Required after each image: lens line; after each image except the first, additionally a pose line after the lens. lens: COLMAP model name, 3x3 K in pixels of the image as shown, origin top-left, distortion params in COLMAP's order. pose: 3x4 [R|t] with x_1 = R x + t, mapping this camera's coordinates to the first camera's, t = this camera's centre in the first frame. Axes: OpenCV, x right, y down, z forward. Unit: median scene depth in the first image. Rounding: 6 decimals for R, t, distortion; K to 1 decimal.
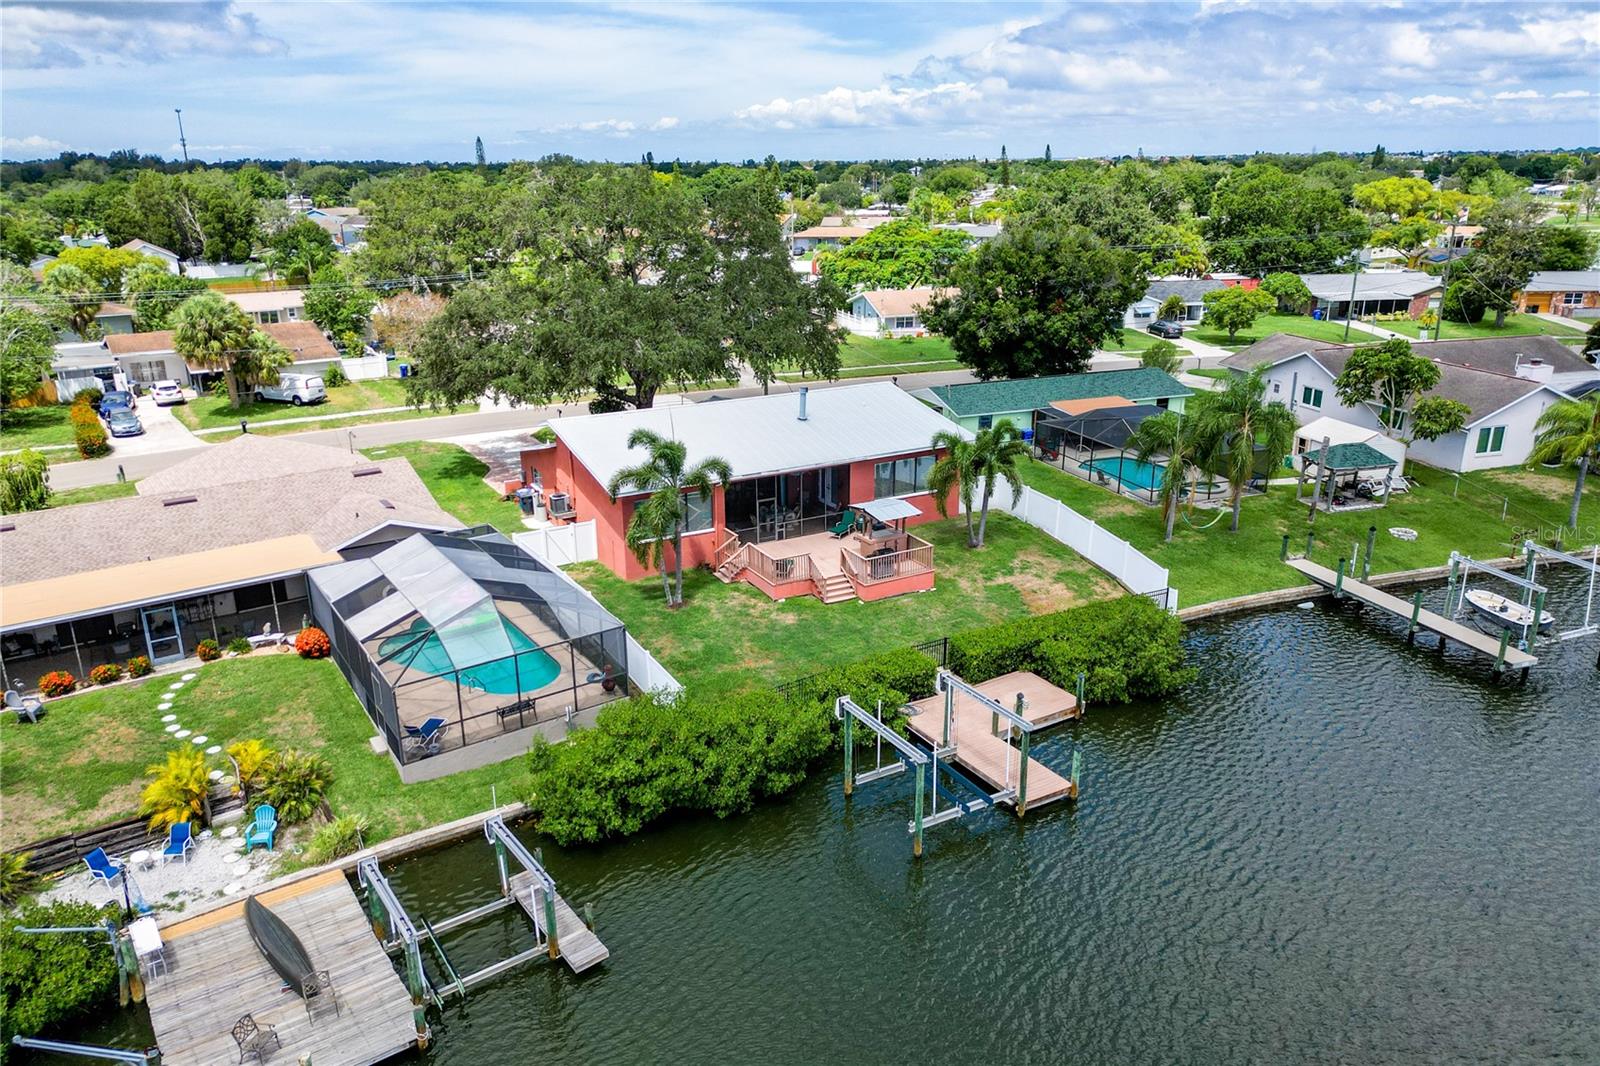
lens RADIAL K [[1116.7, 0, 800.0], [0, 1116.7, 533.0], [0, 0, 1]] dist [0.073489, -0.065545]
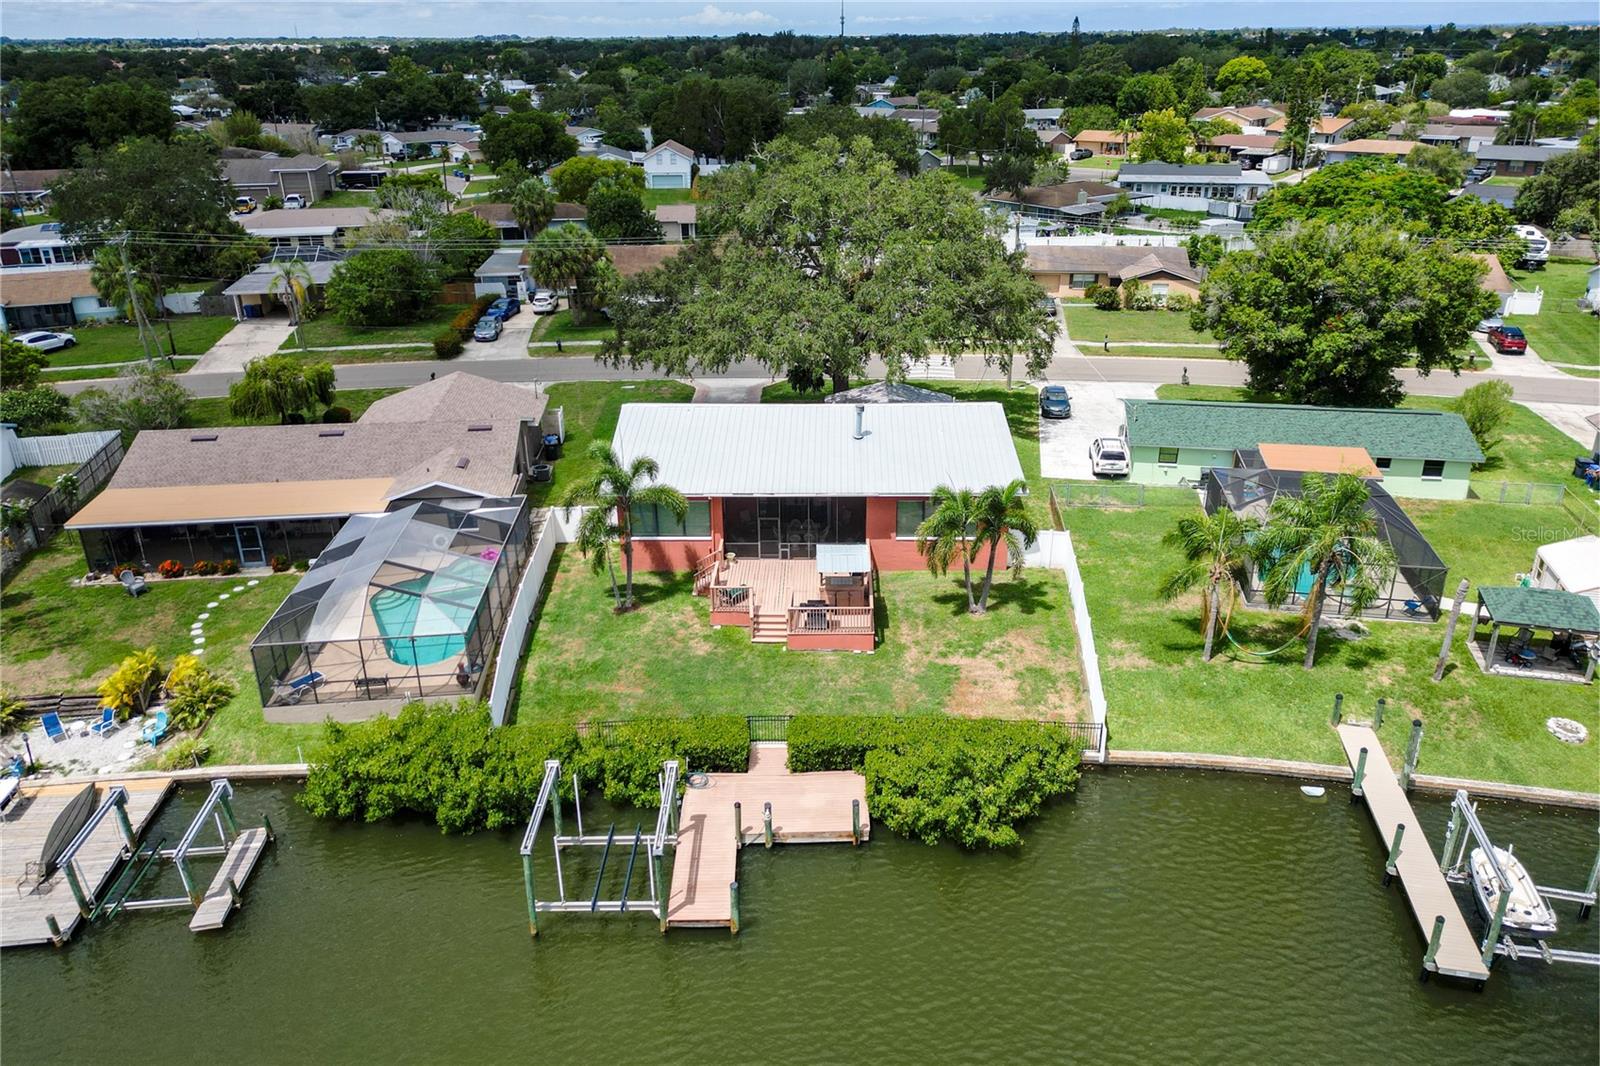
lens RADIAL K [[1129.6, 0, 803.0], [0, 1129.6, 496.6], [0, 0, 1]] dist [0.072846, -0.079824]
pose [[0.863524, 0.189550, -0.467330, 0.504501], [-0.155394, 0.981596, 0.111002, -0.180624], [0.479770, -0.023232, 0.877087, 0.142544]]
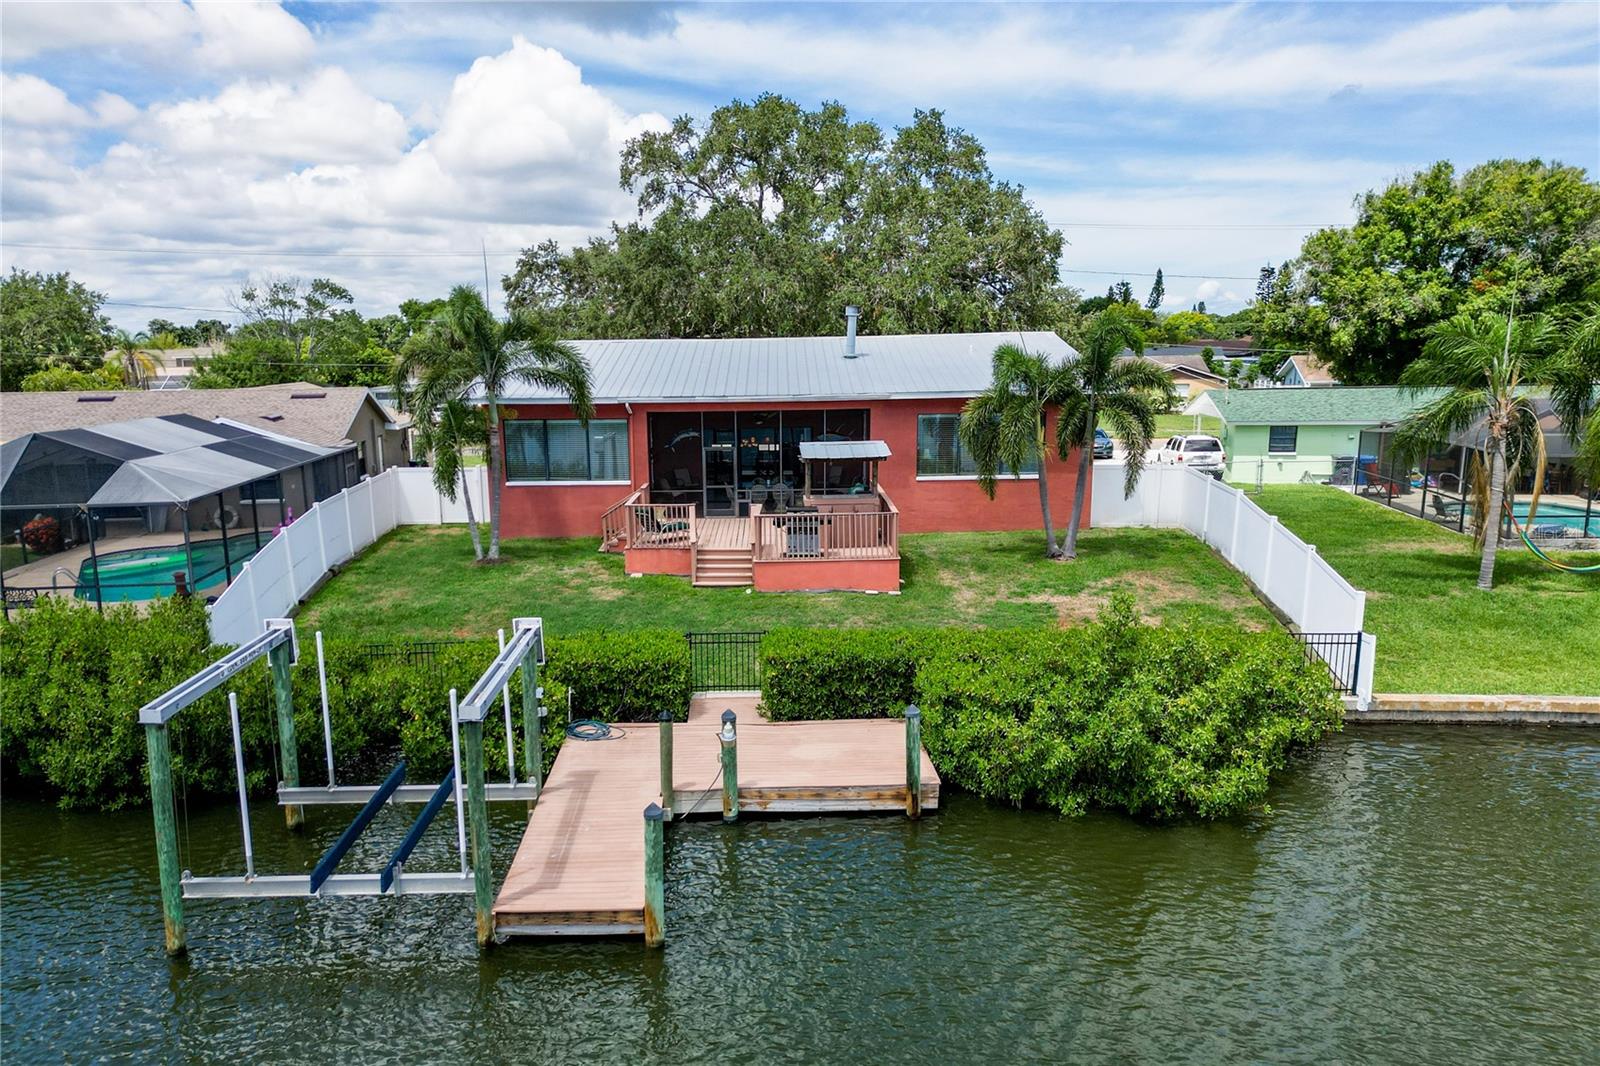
lens RADIAL K [[1139.4, 0, 726.6], [0, 1139.4, 592.6], [0, 0, 1]] dist [0.072740, -0.080315]
pose [[0.858975, 0.101692, -0.501817, 0.341411], [-0.152566, 0.986393, -0.061262, 0.100390], [0.488759, 0.129183, 0.862802, 0.483101]]
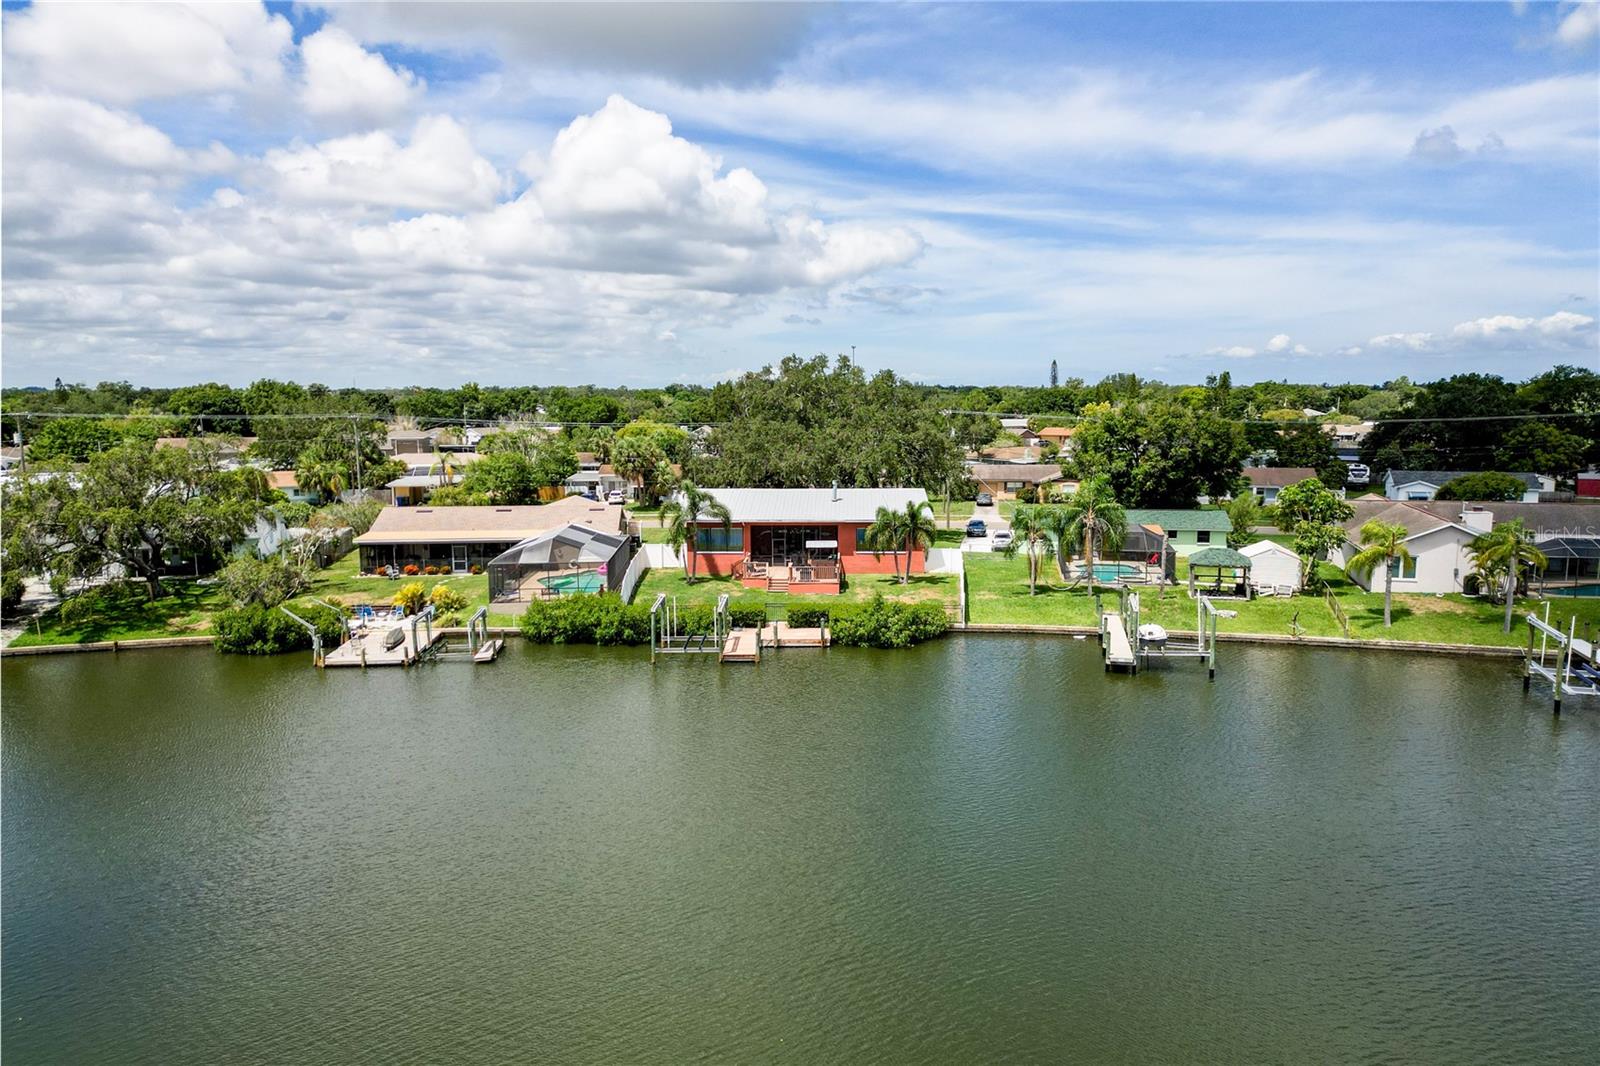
lens RADIAL K [[1127.2, 0, 800.0], [0, 1127.2, 533.0], [0, 0, 1]] dist [0.111401, -0.000878]
pose [[0.854656, 0.070554, -0.514378, 0.923743], [-0.167095, 0.975391, -0.143846, 0.211697], [0.491571, 0.208889, 0.845413, -0.422578]]
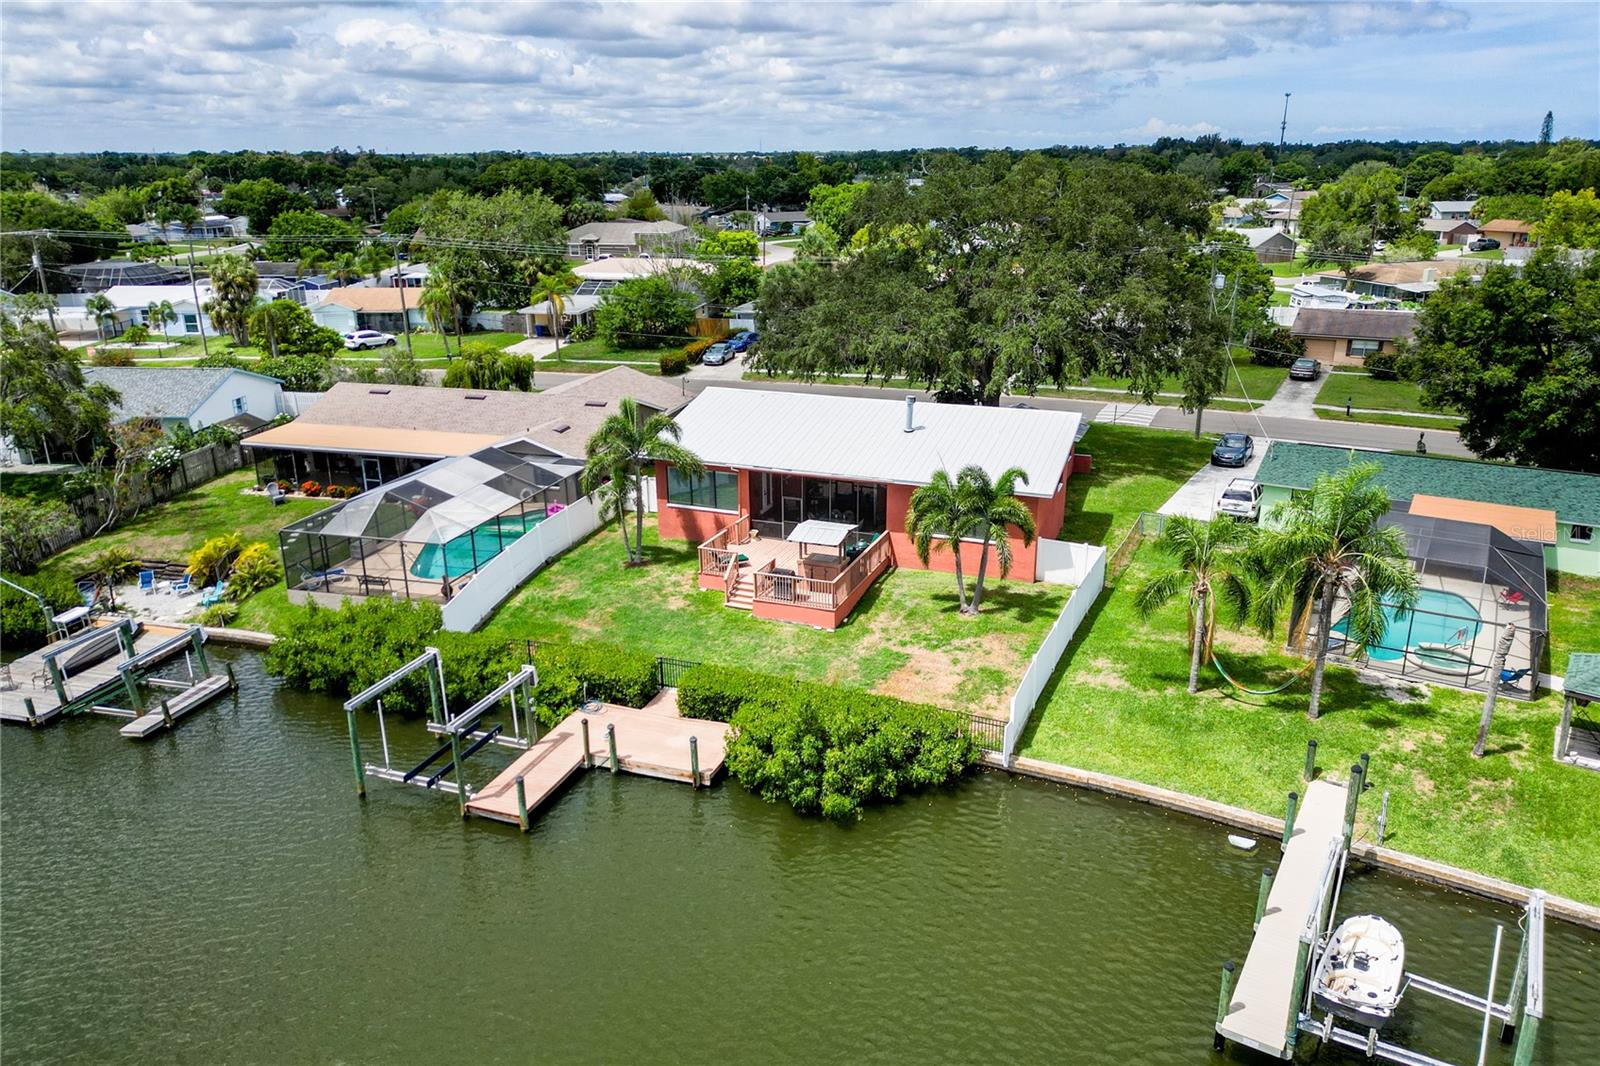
lens RADIAL K [[1134.1, 0, 800.0], [0, 1134.1, 533.0], [0, 0, 1]] dist [0.067770, -0.070065]
pose [[0.630064, 0.250104, -0.735165, 0.773631], [-0.241950, 0.962816, 0.120191, -0.131856], [0.737889, 0.102145, 0.667148, 0.377131]]
